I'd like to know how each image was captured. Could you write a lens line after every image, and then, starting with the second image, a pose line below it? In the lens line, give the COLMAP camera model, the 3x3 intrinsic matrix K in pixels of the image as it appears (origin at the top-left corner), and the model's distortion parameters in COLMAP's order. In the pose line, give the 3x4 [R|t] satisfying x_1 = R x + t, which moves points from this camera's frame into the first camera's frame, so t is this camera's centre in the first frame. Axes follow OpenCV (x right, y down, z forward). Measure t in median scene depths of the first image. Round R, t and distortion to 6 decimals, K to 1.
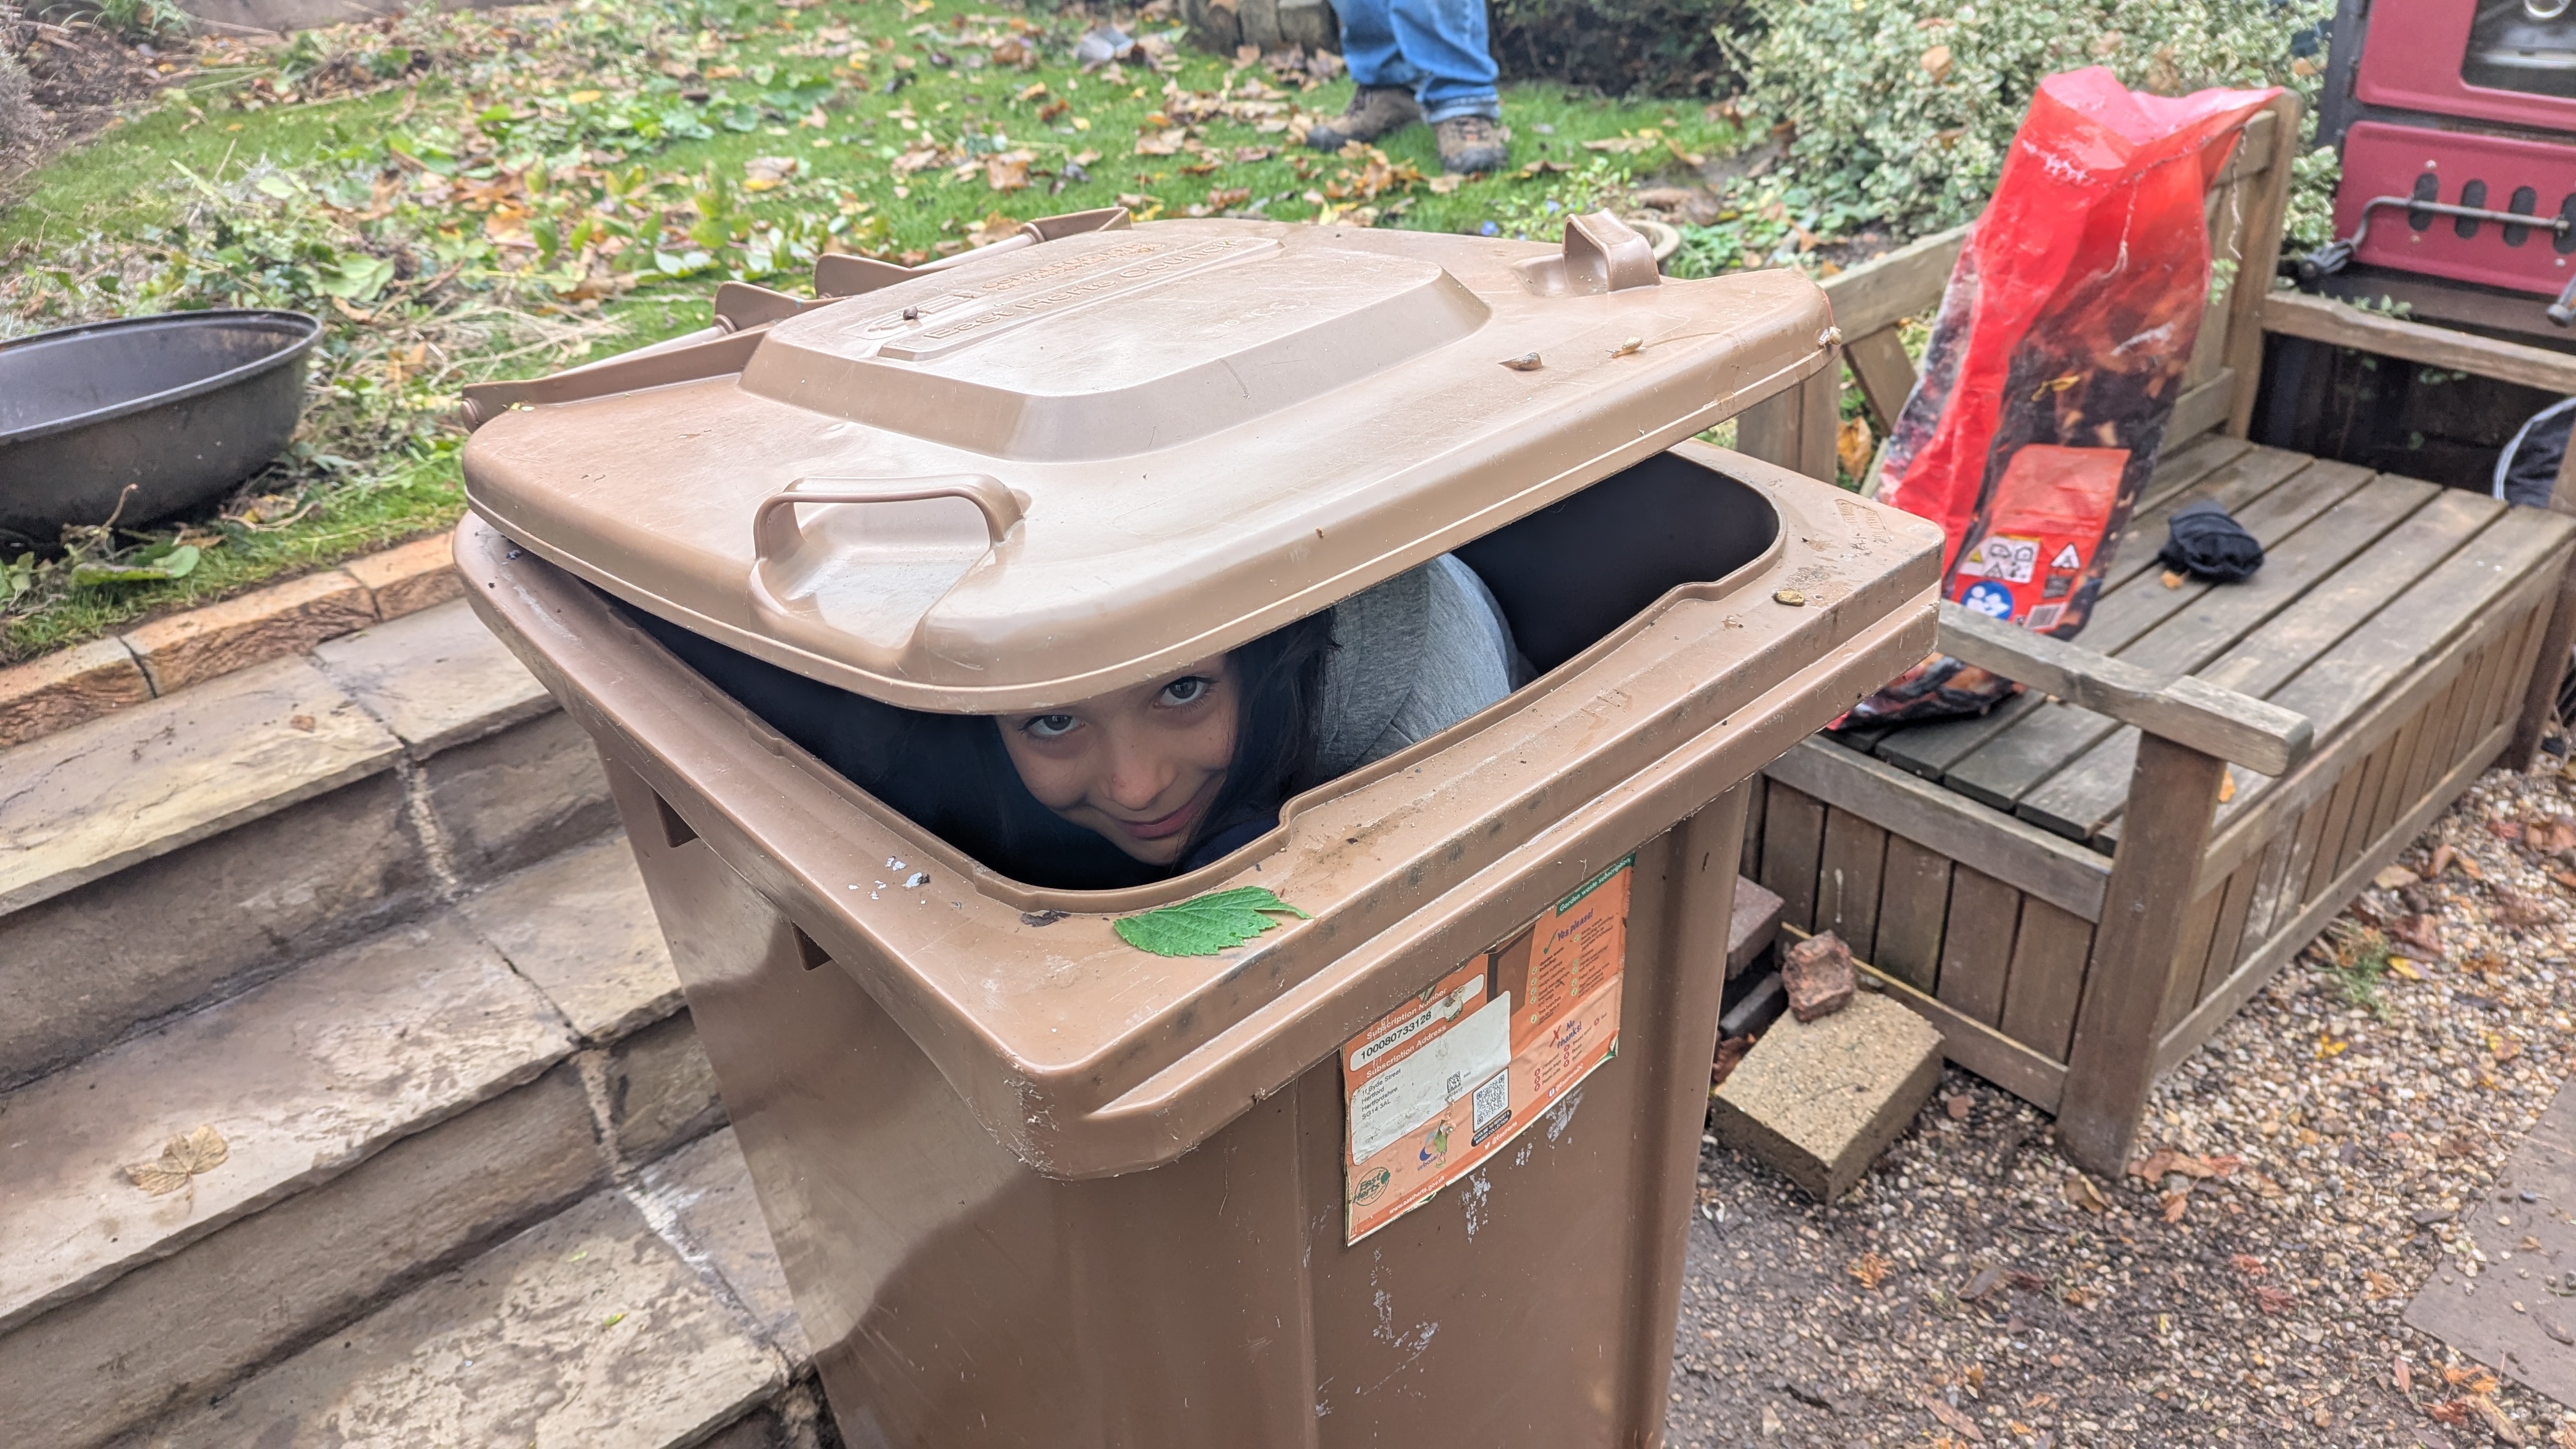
lens RADIAL K [[1824.7, 0, 1300.4], [0, 1824.7, 708.6], [0, 0, 1]] dist [0.041635, -0.025599]
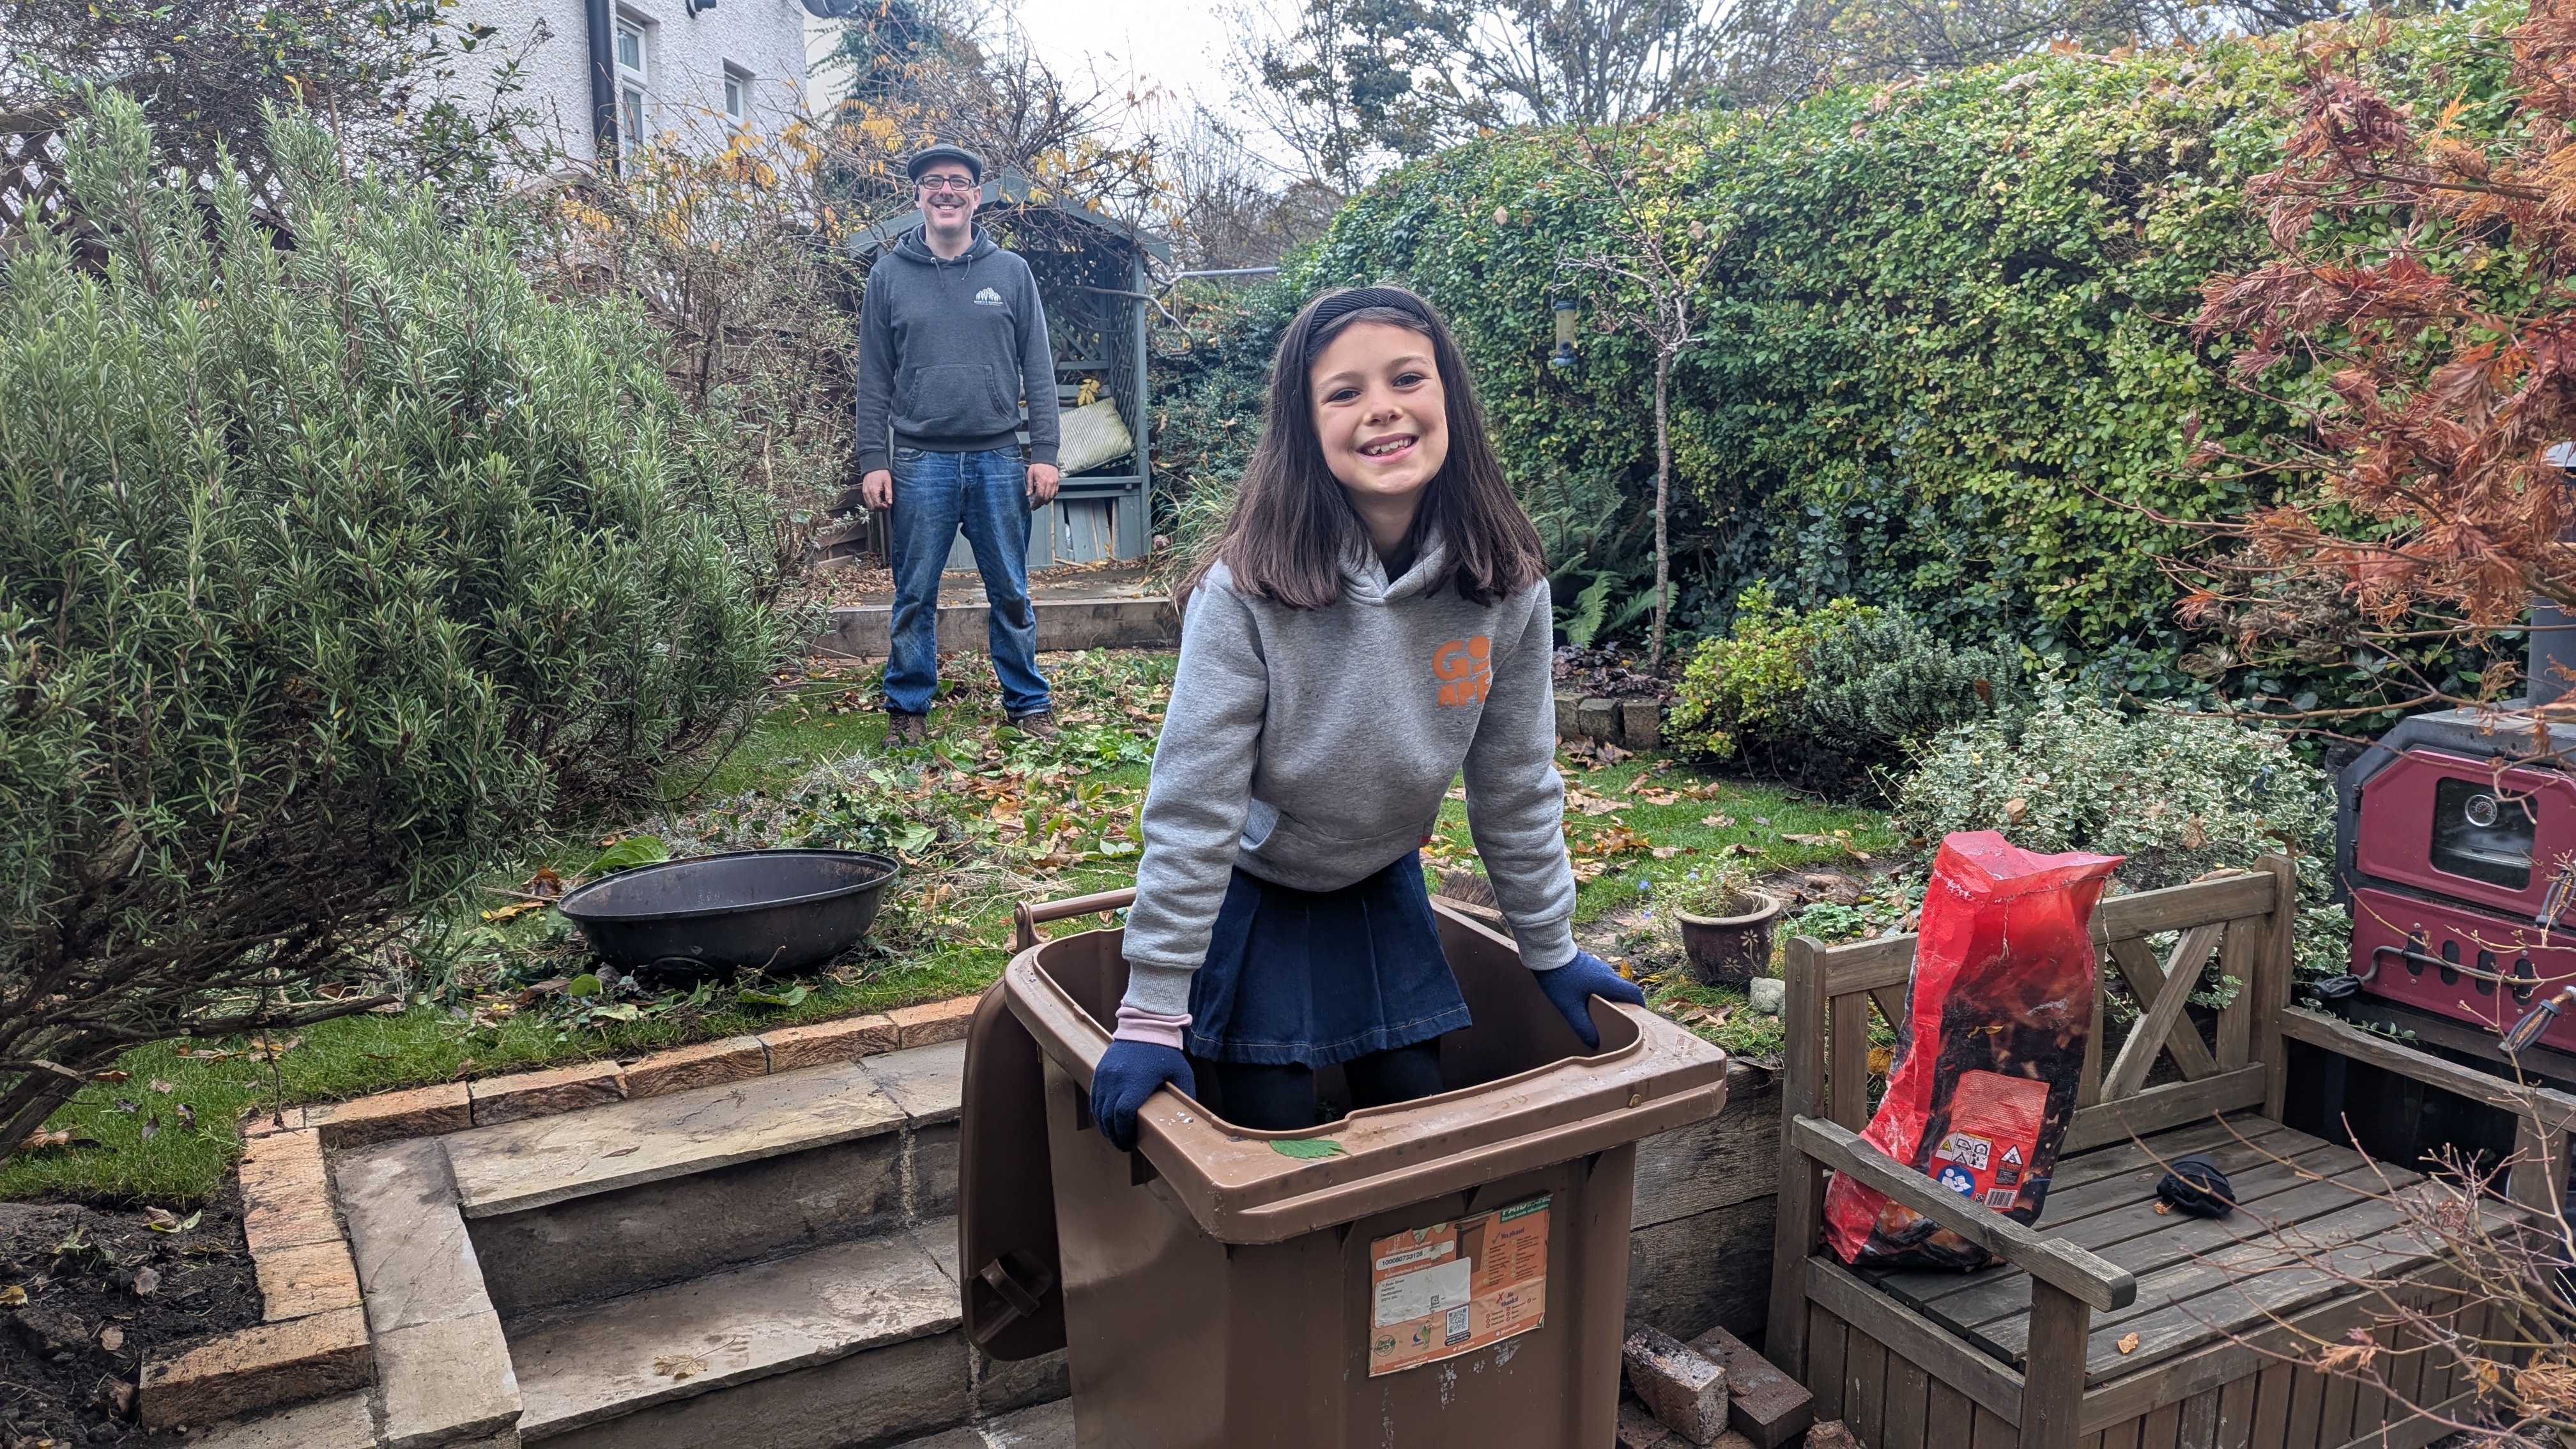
lens RADIAL K [[1824.7, 0, 1294.6], [0, 1824.7, 711.4], [0, 0, 1]] dist [0.041635, -0.025599]
pose [[0.972478, 0.090859, -0.214550, 0.140662], [-0.156284, 0.937328, -0.311434, 0.116195], [0.172807, 0.336394, 0.925731, -0.490174]]
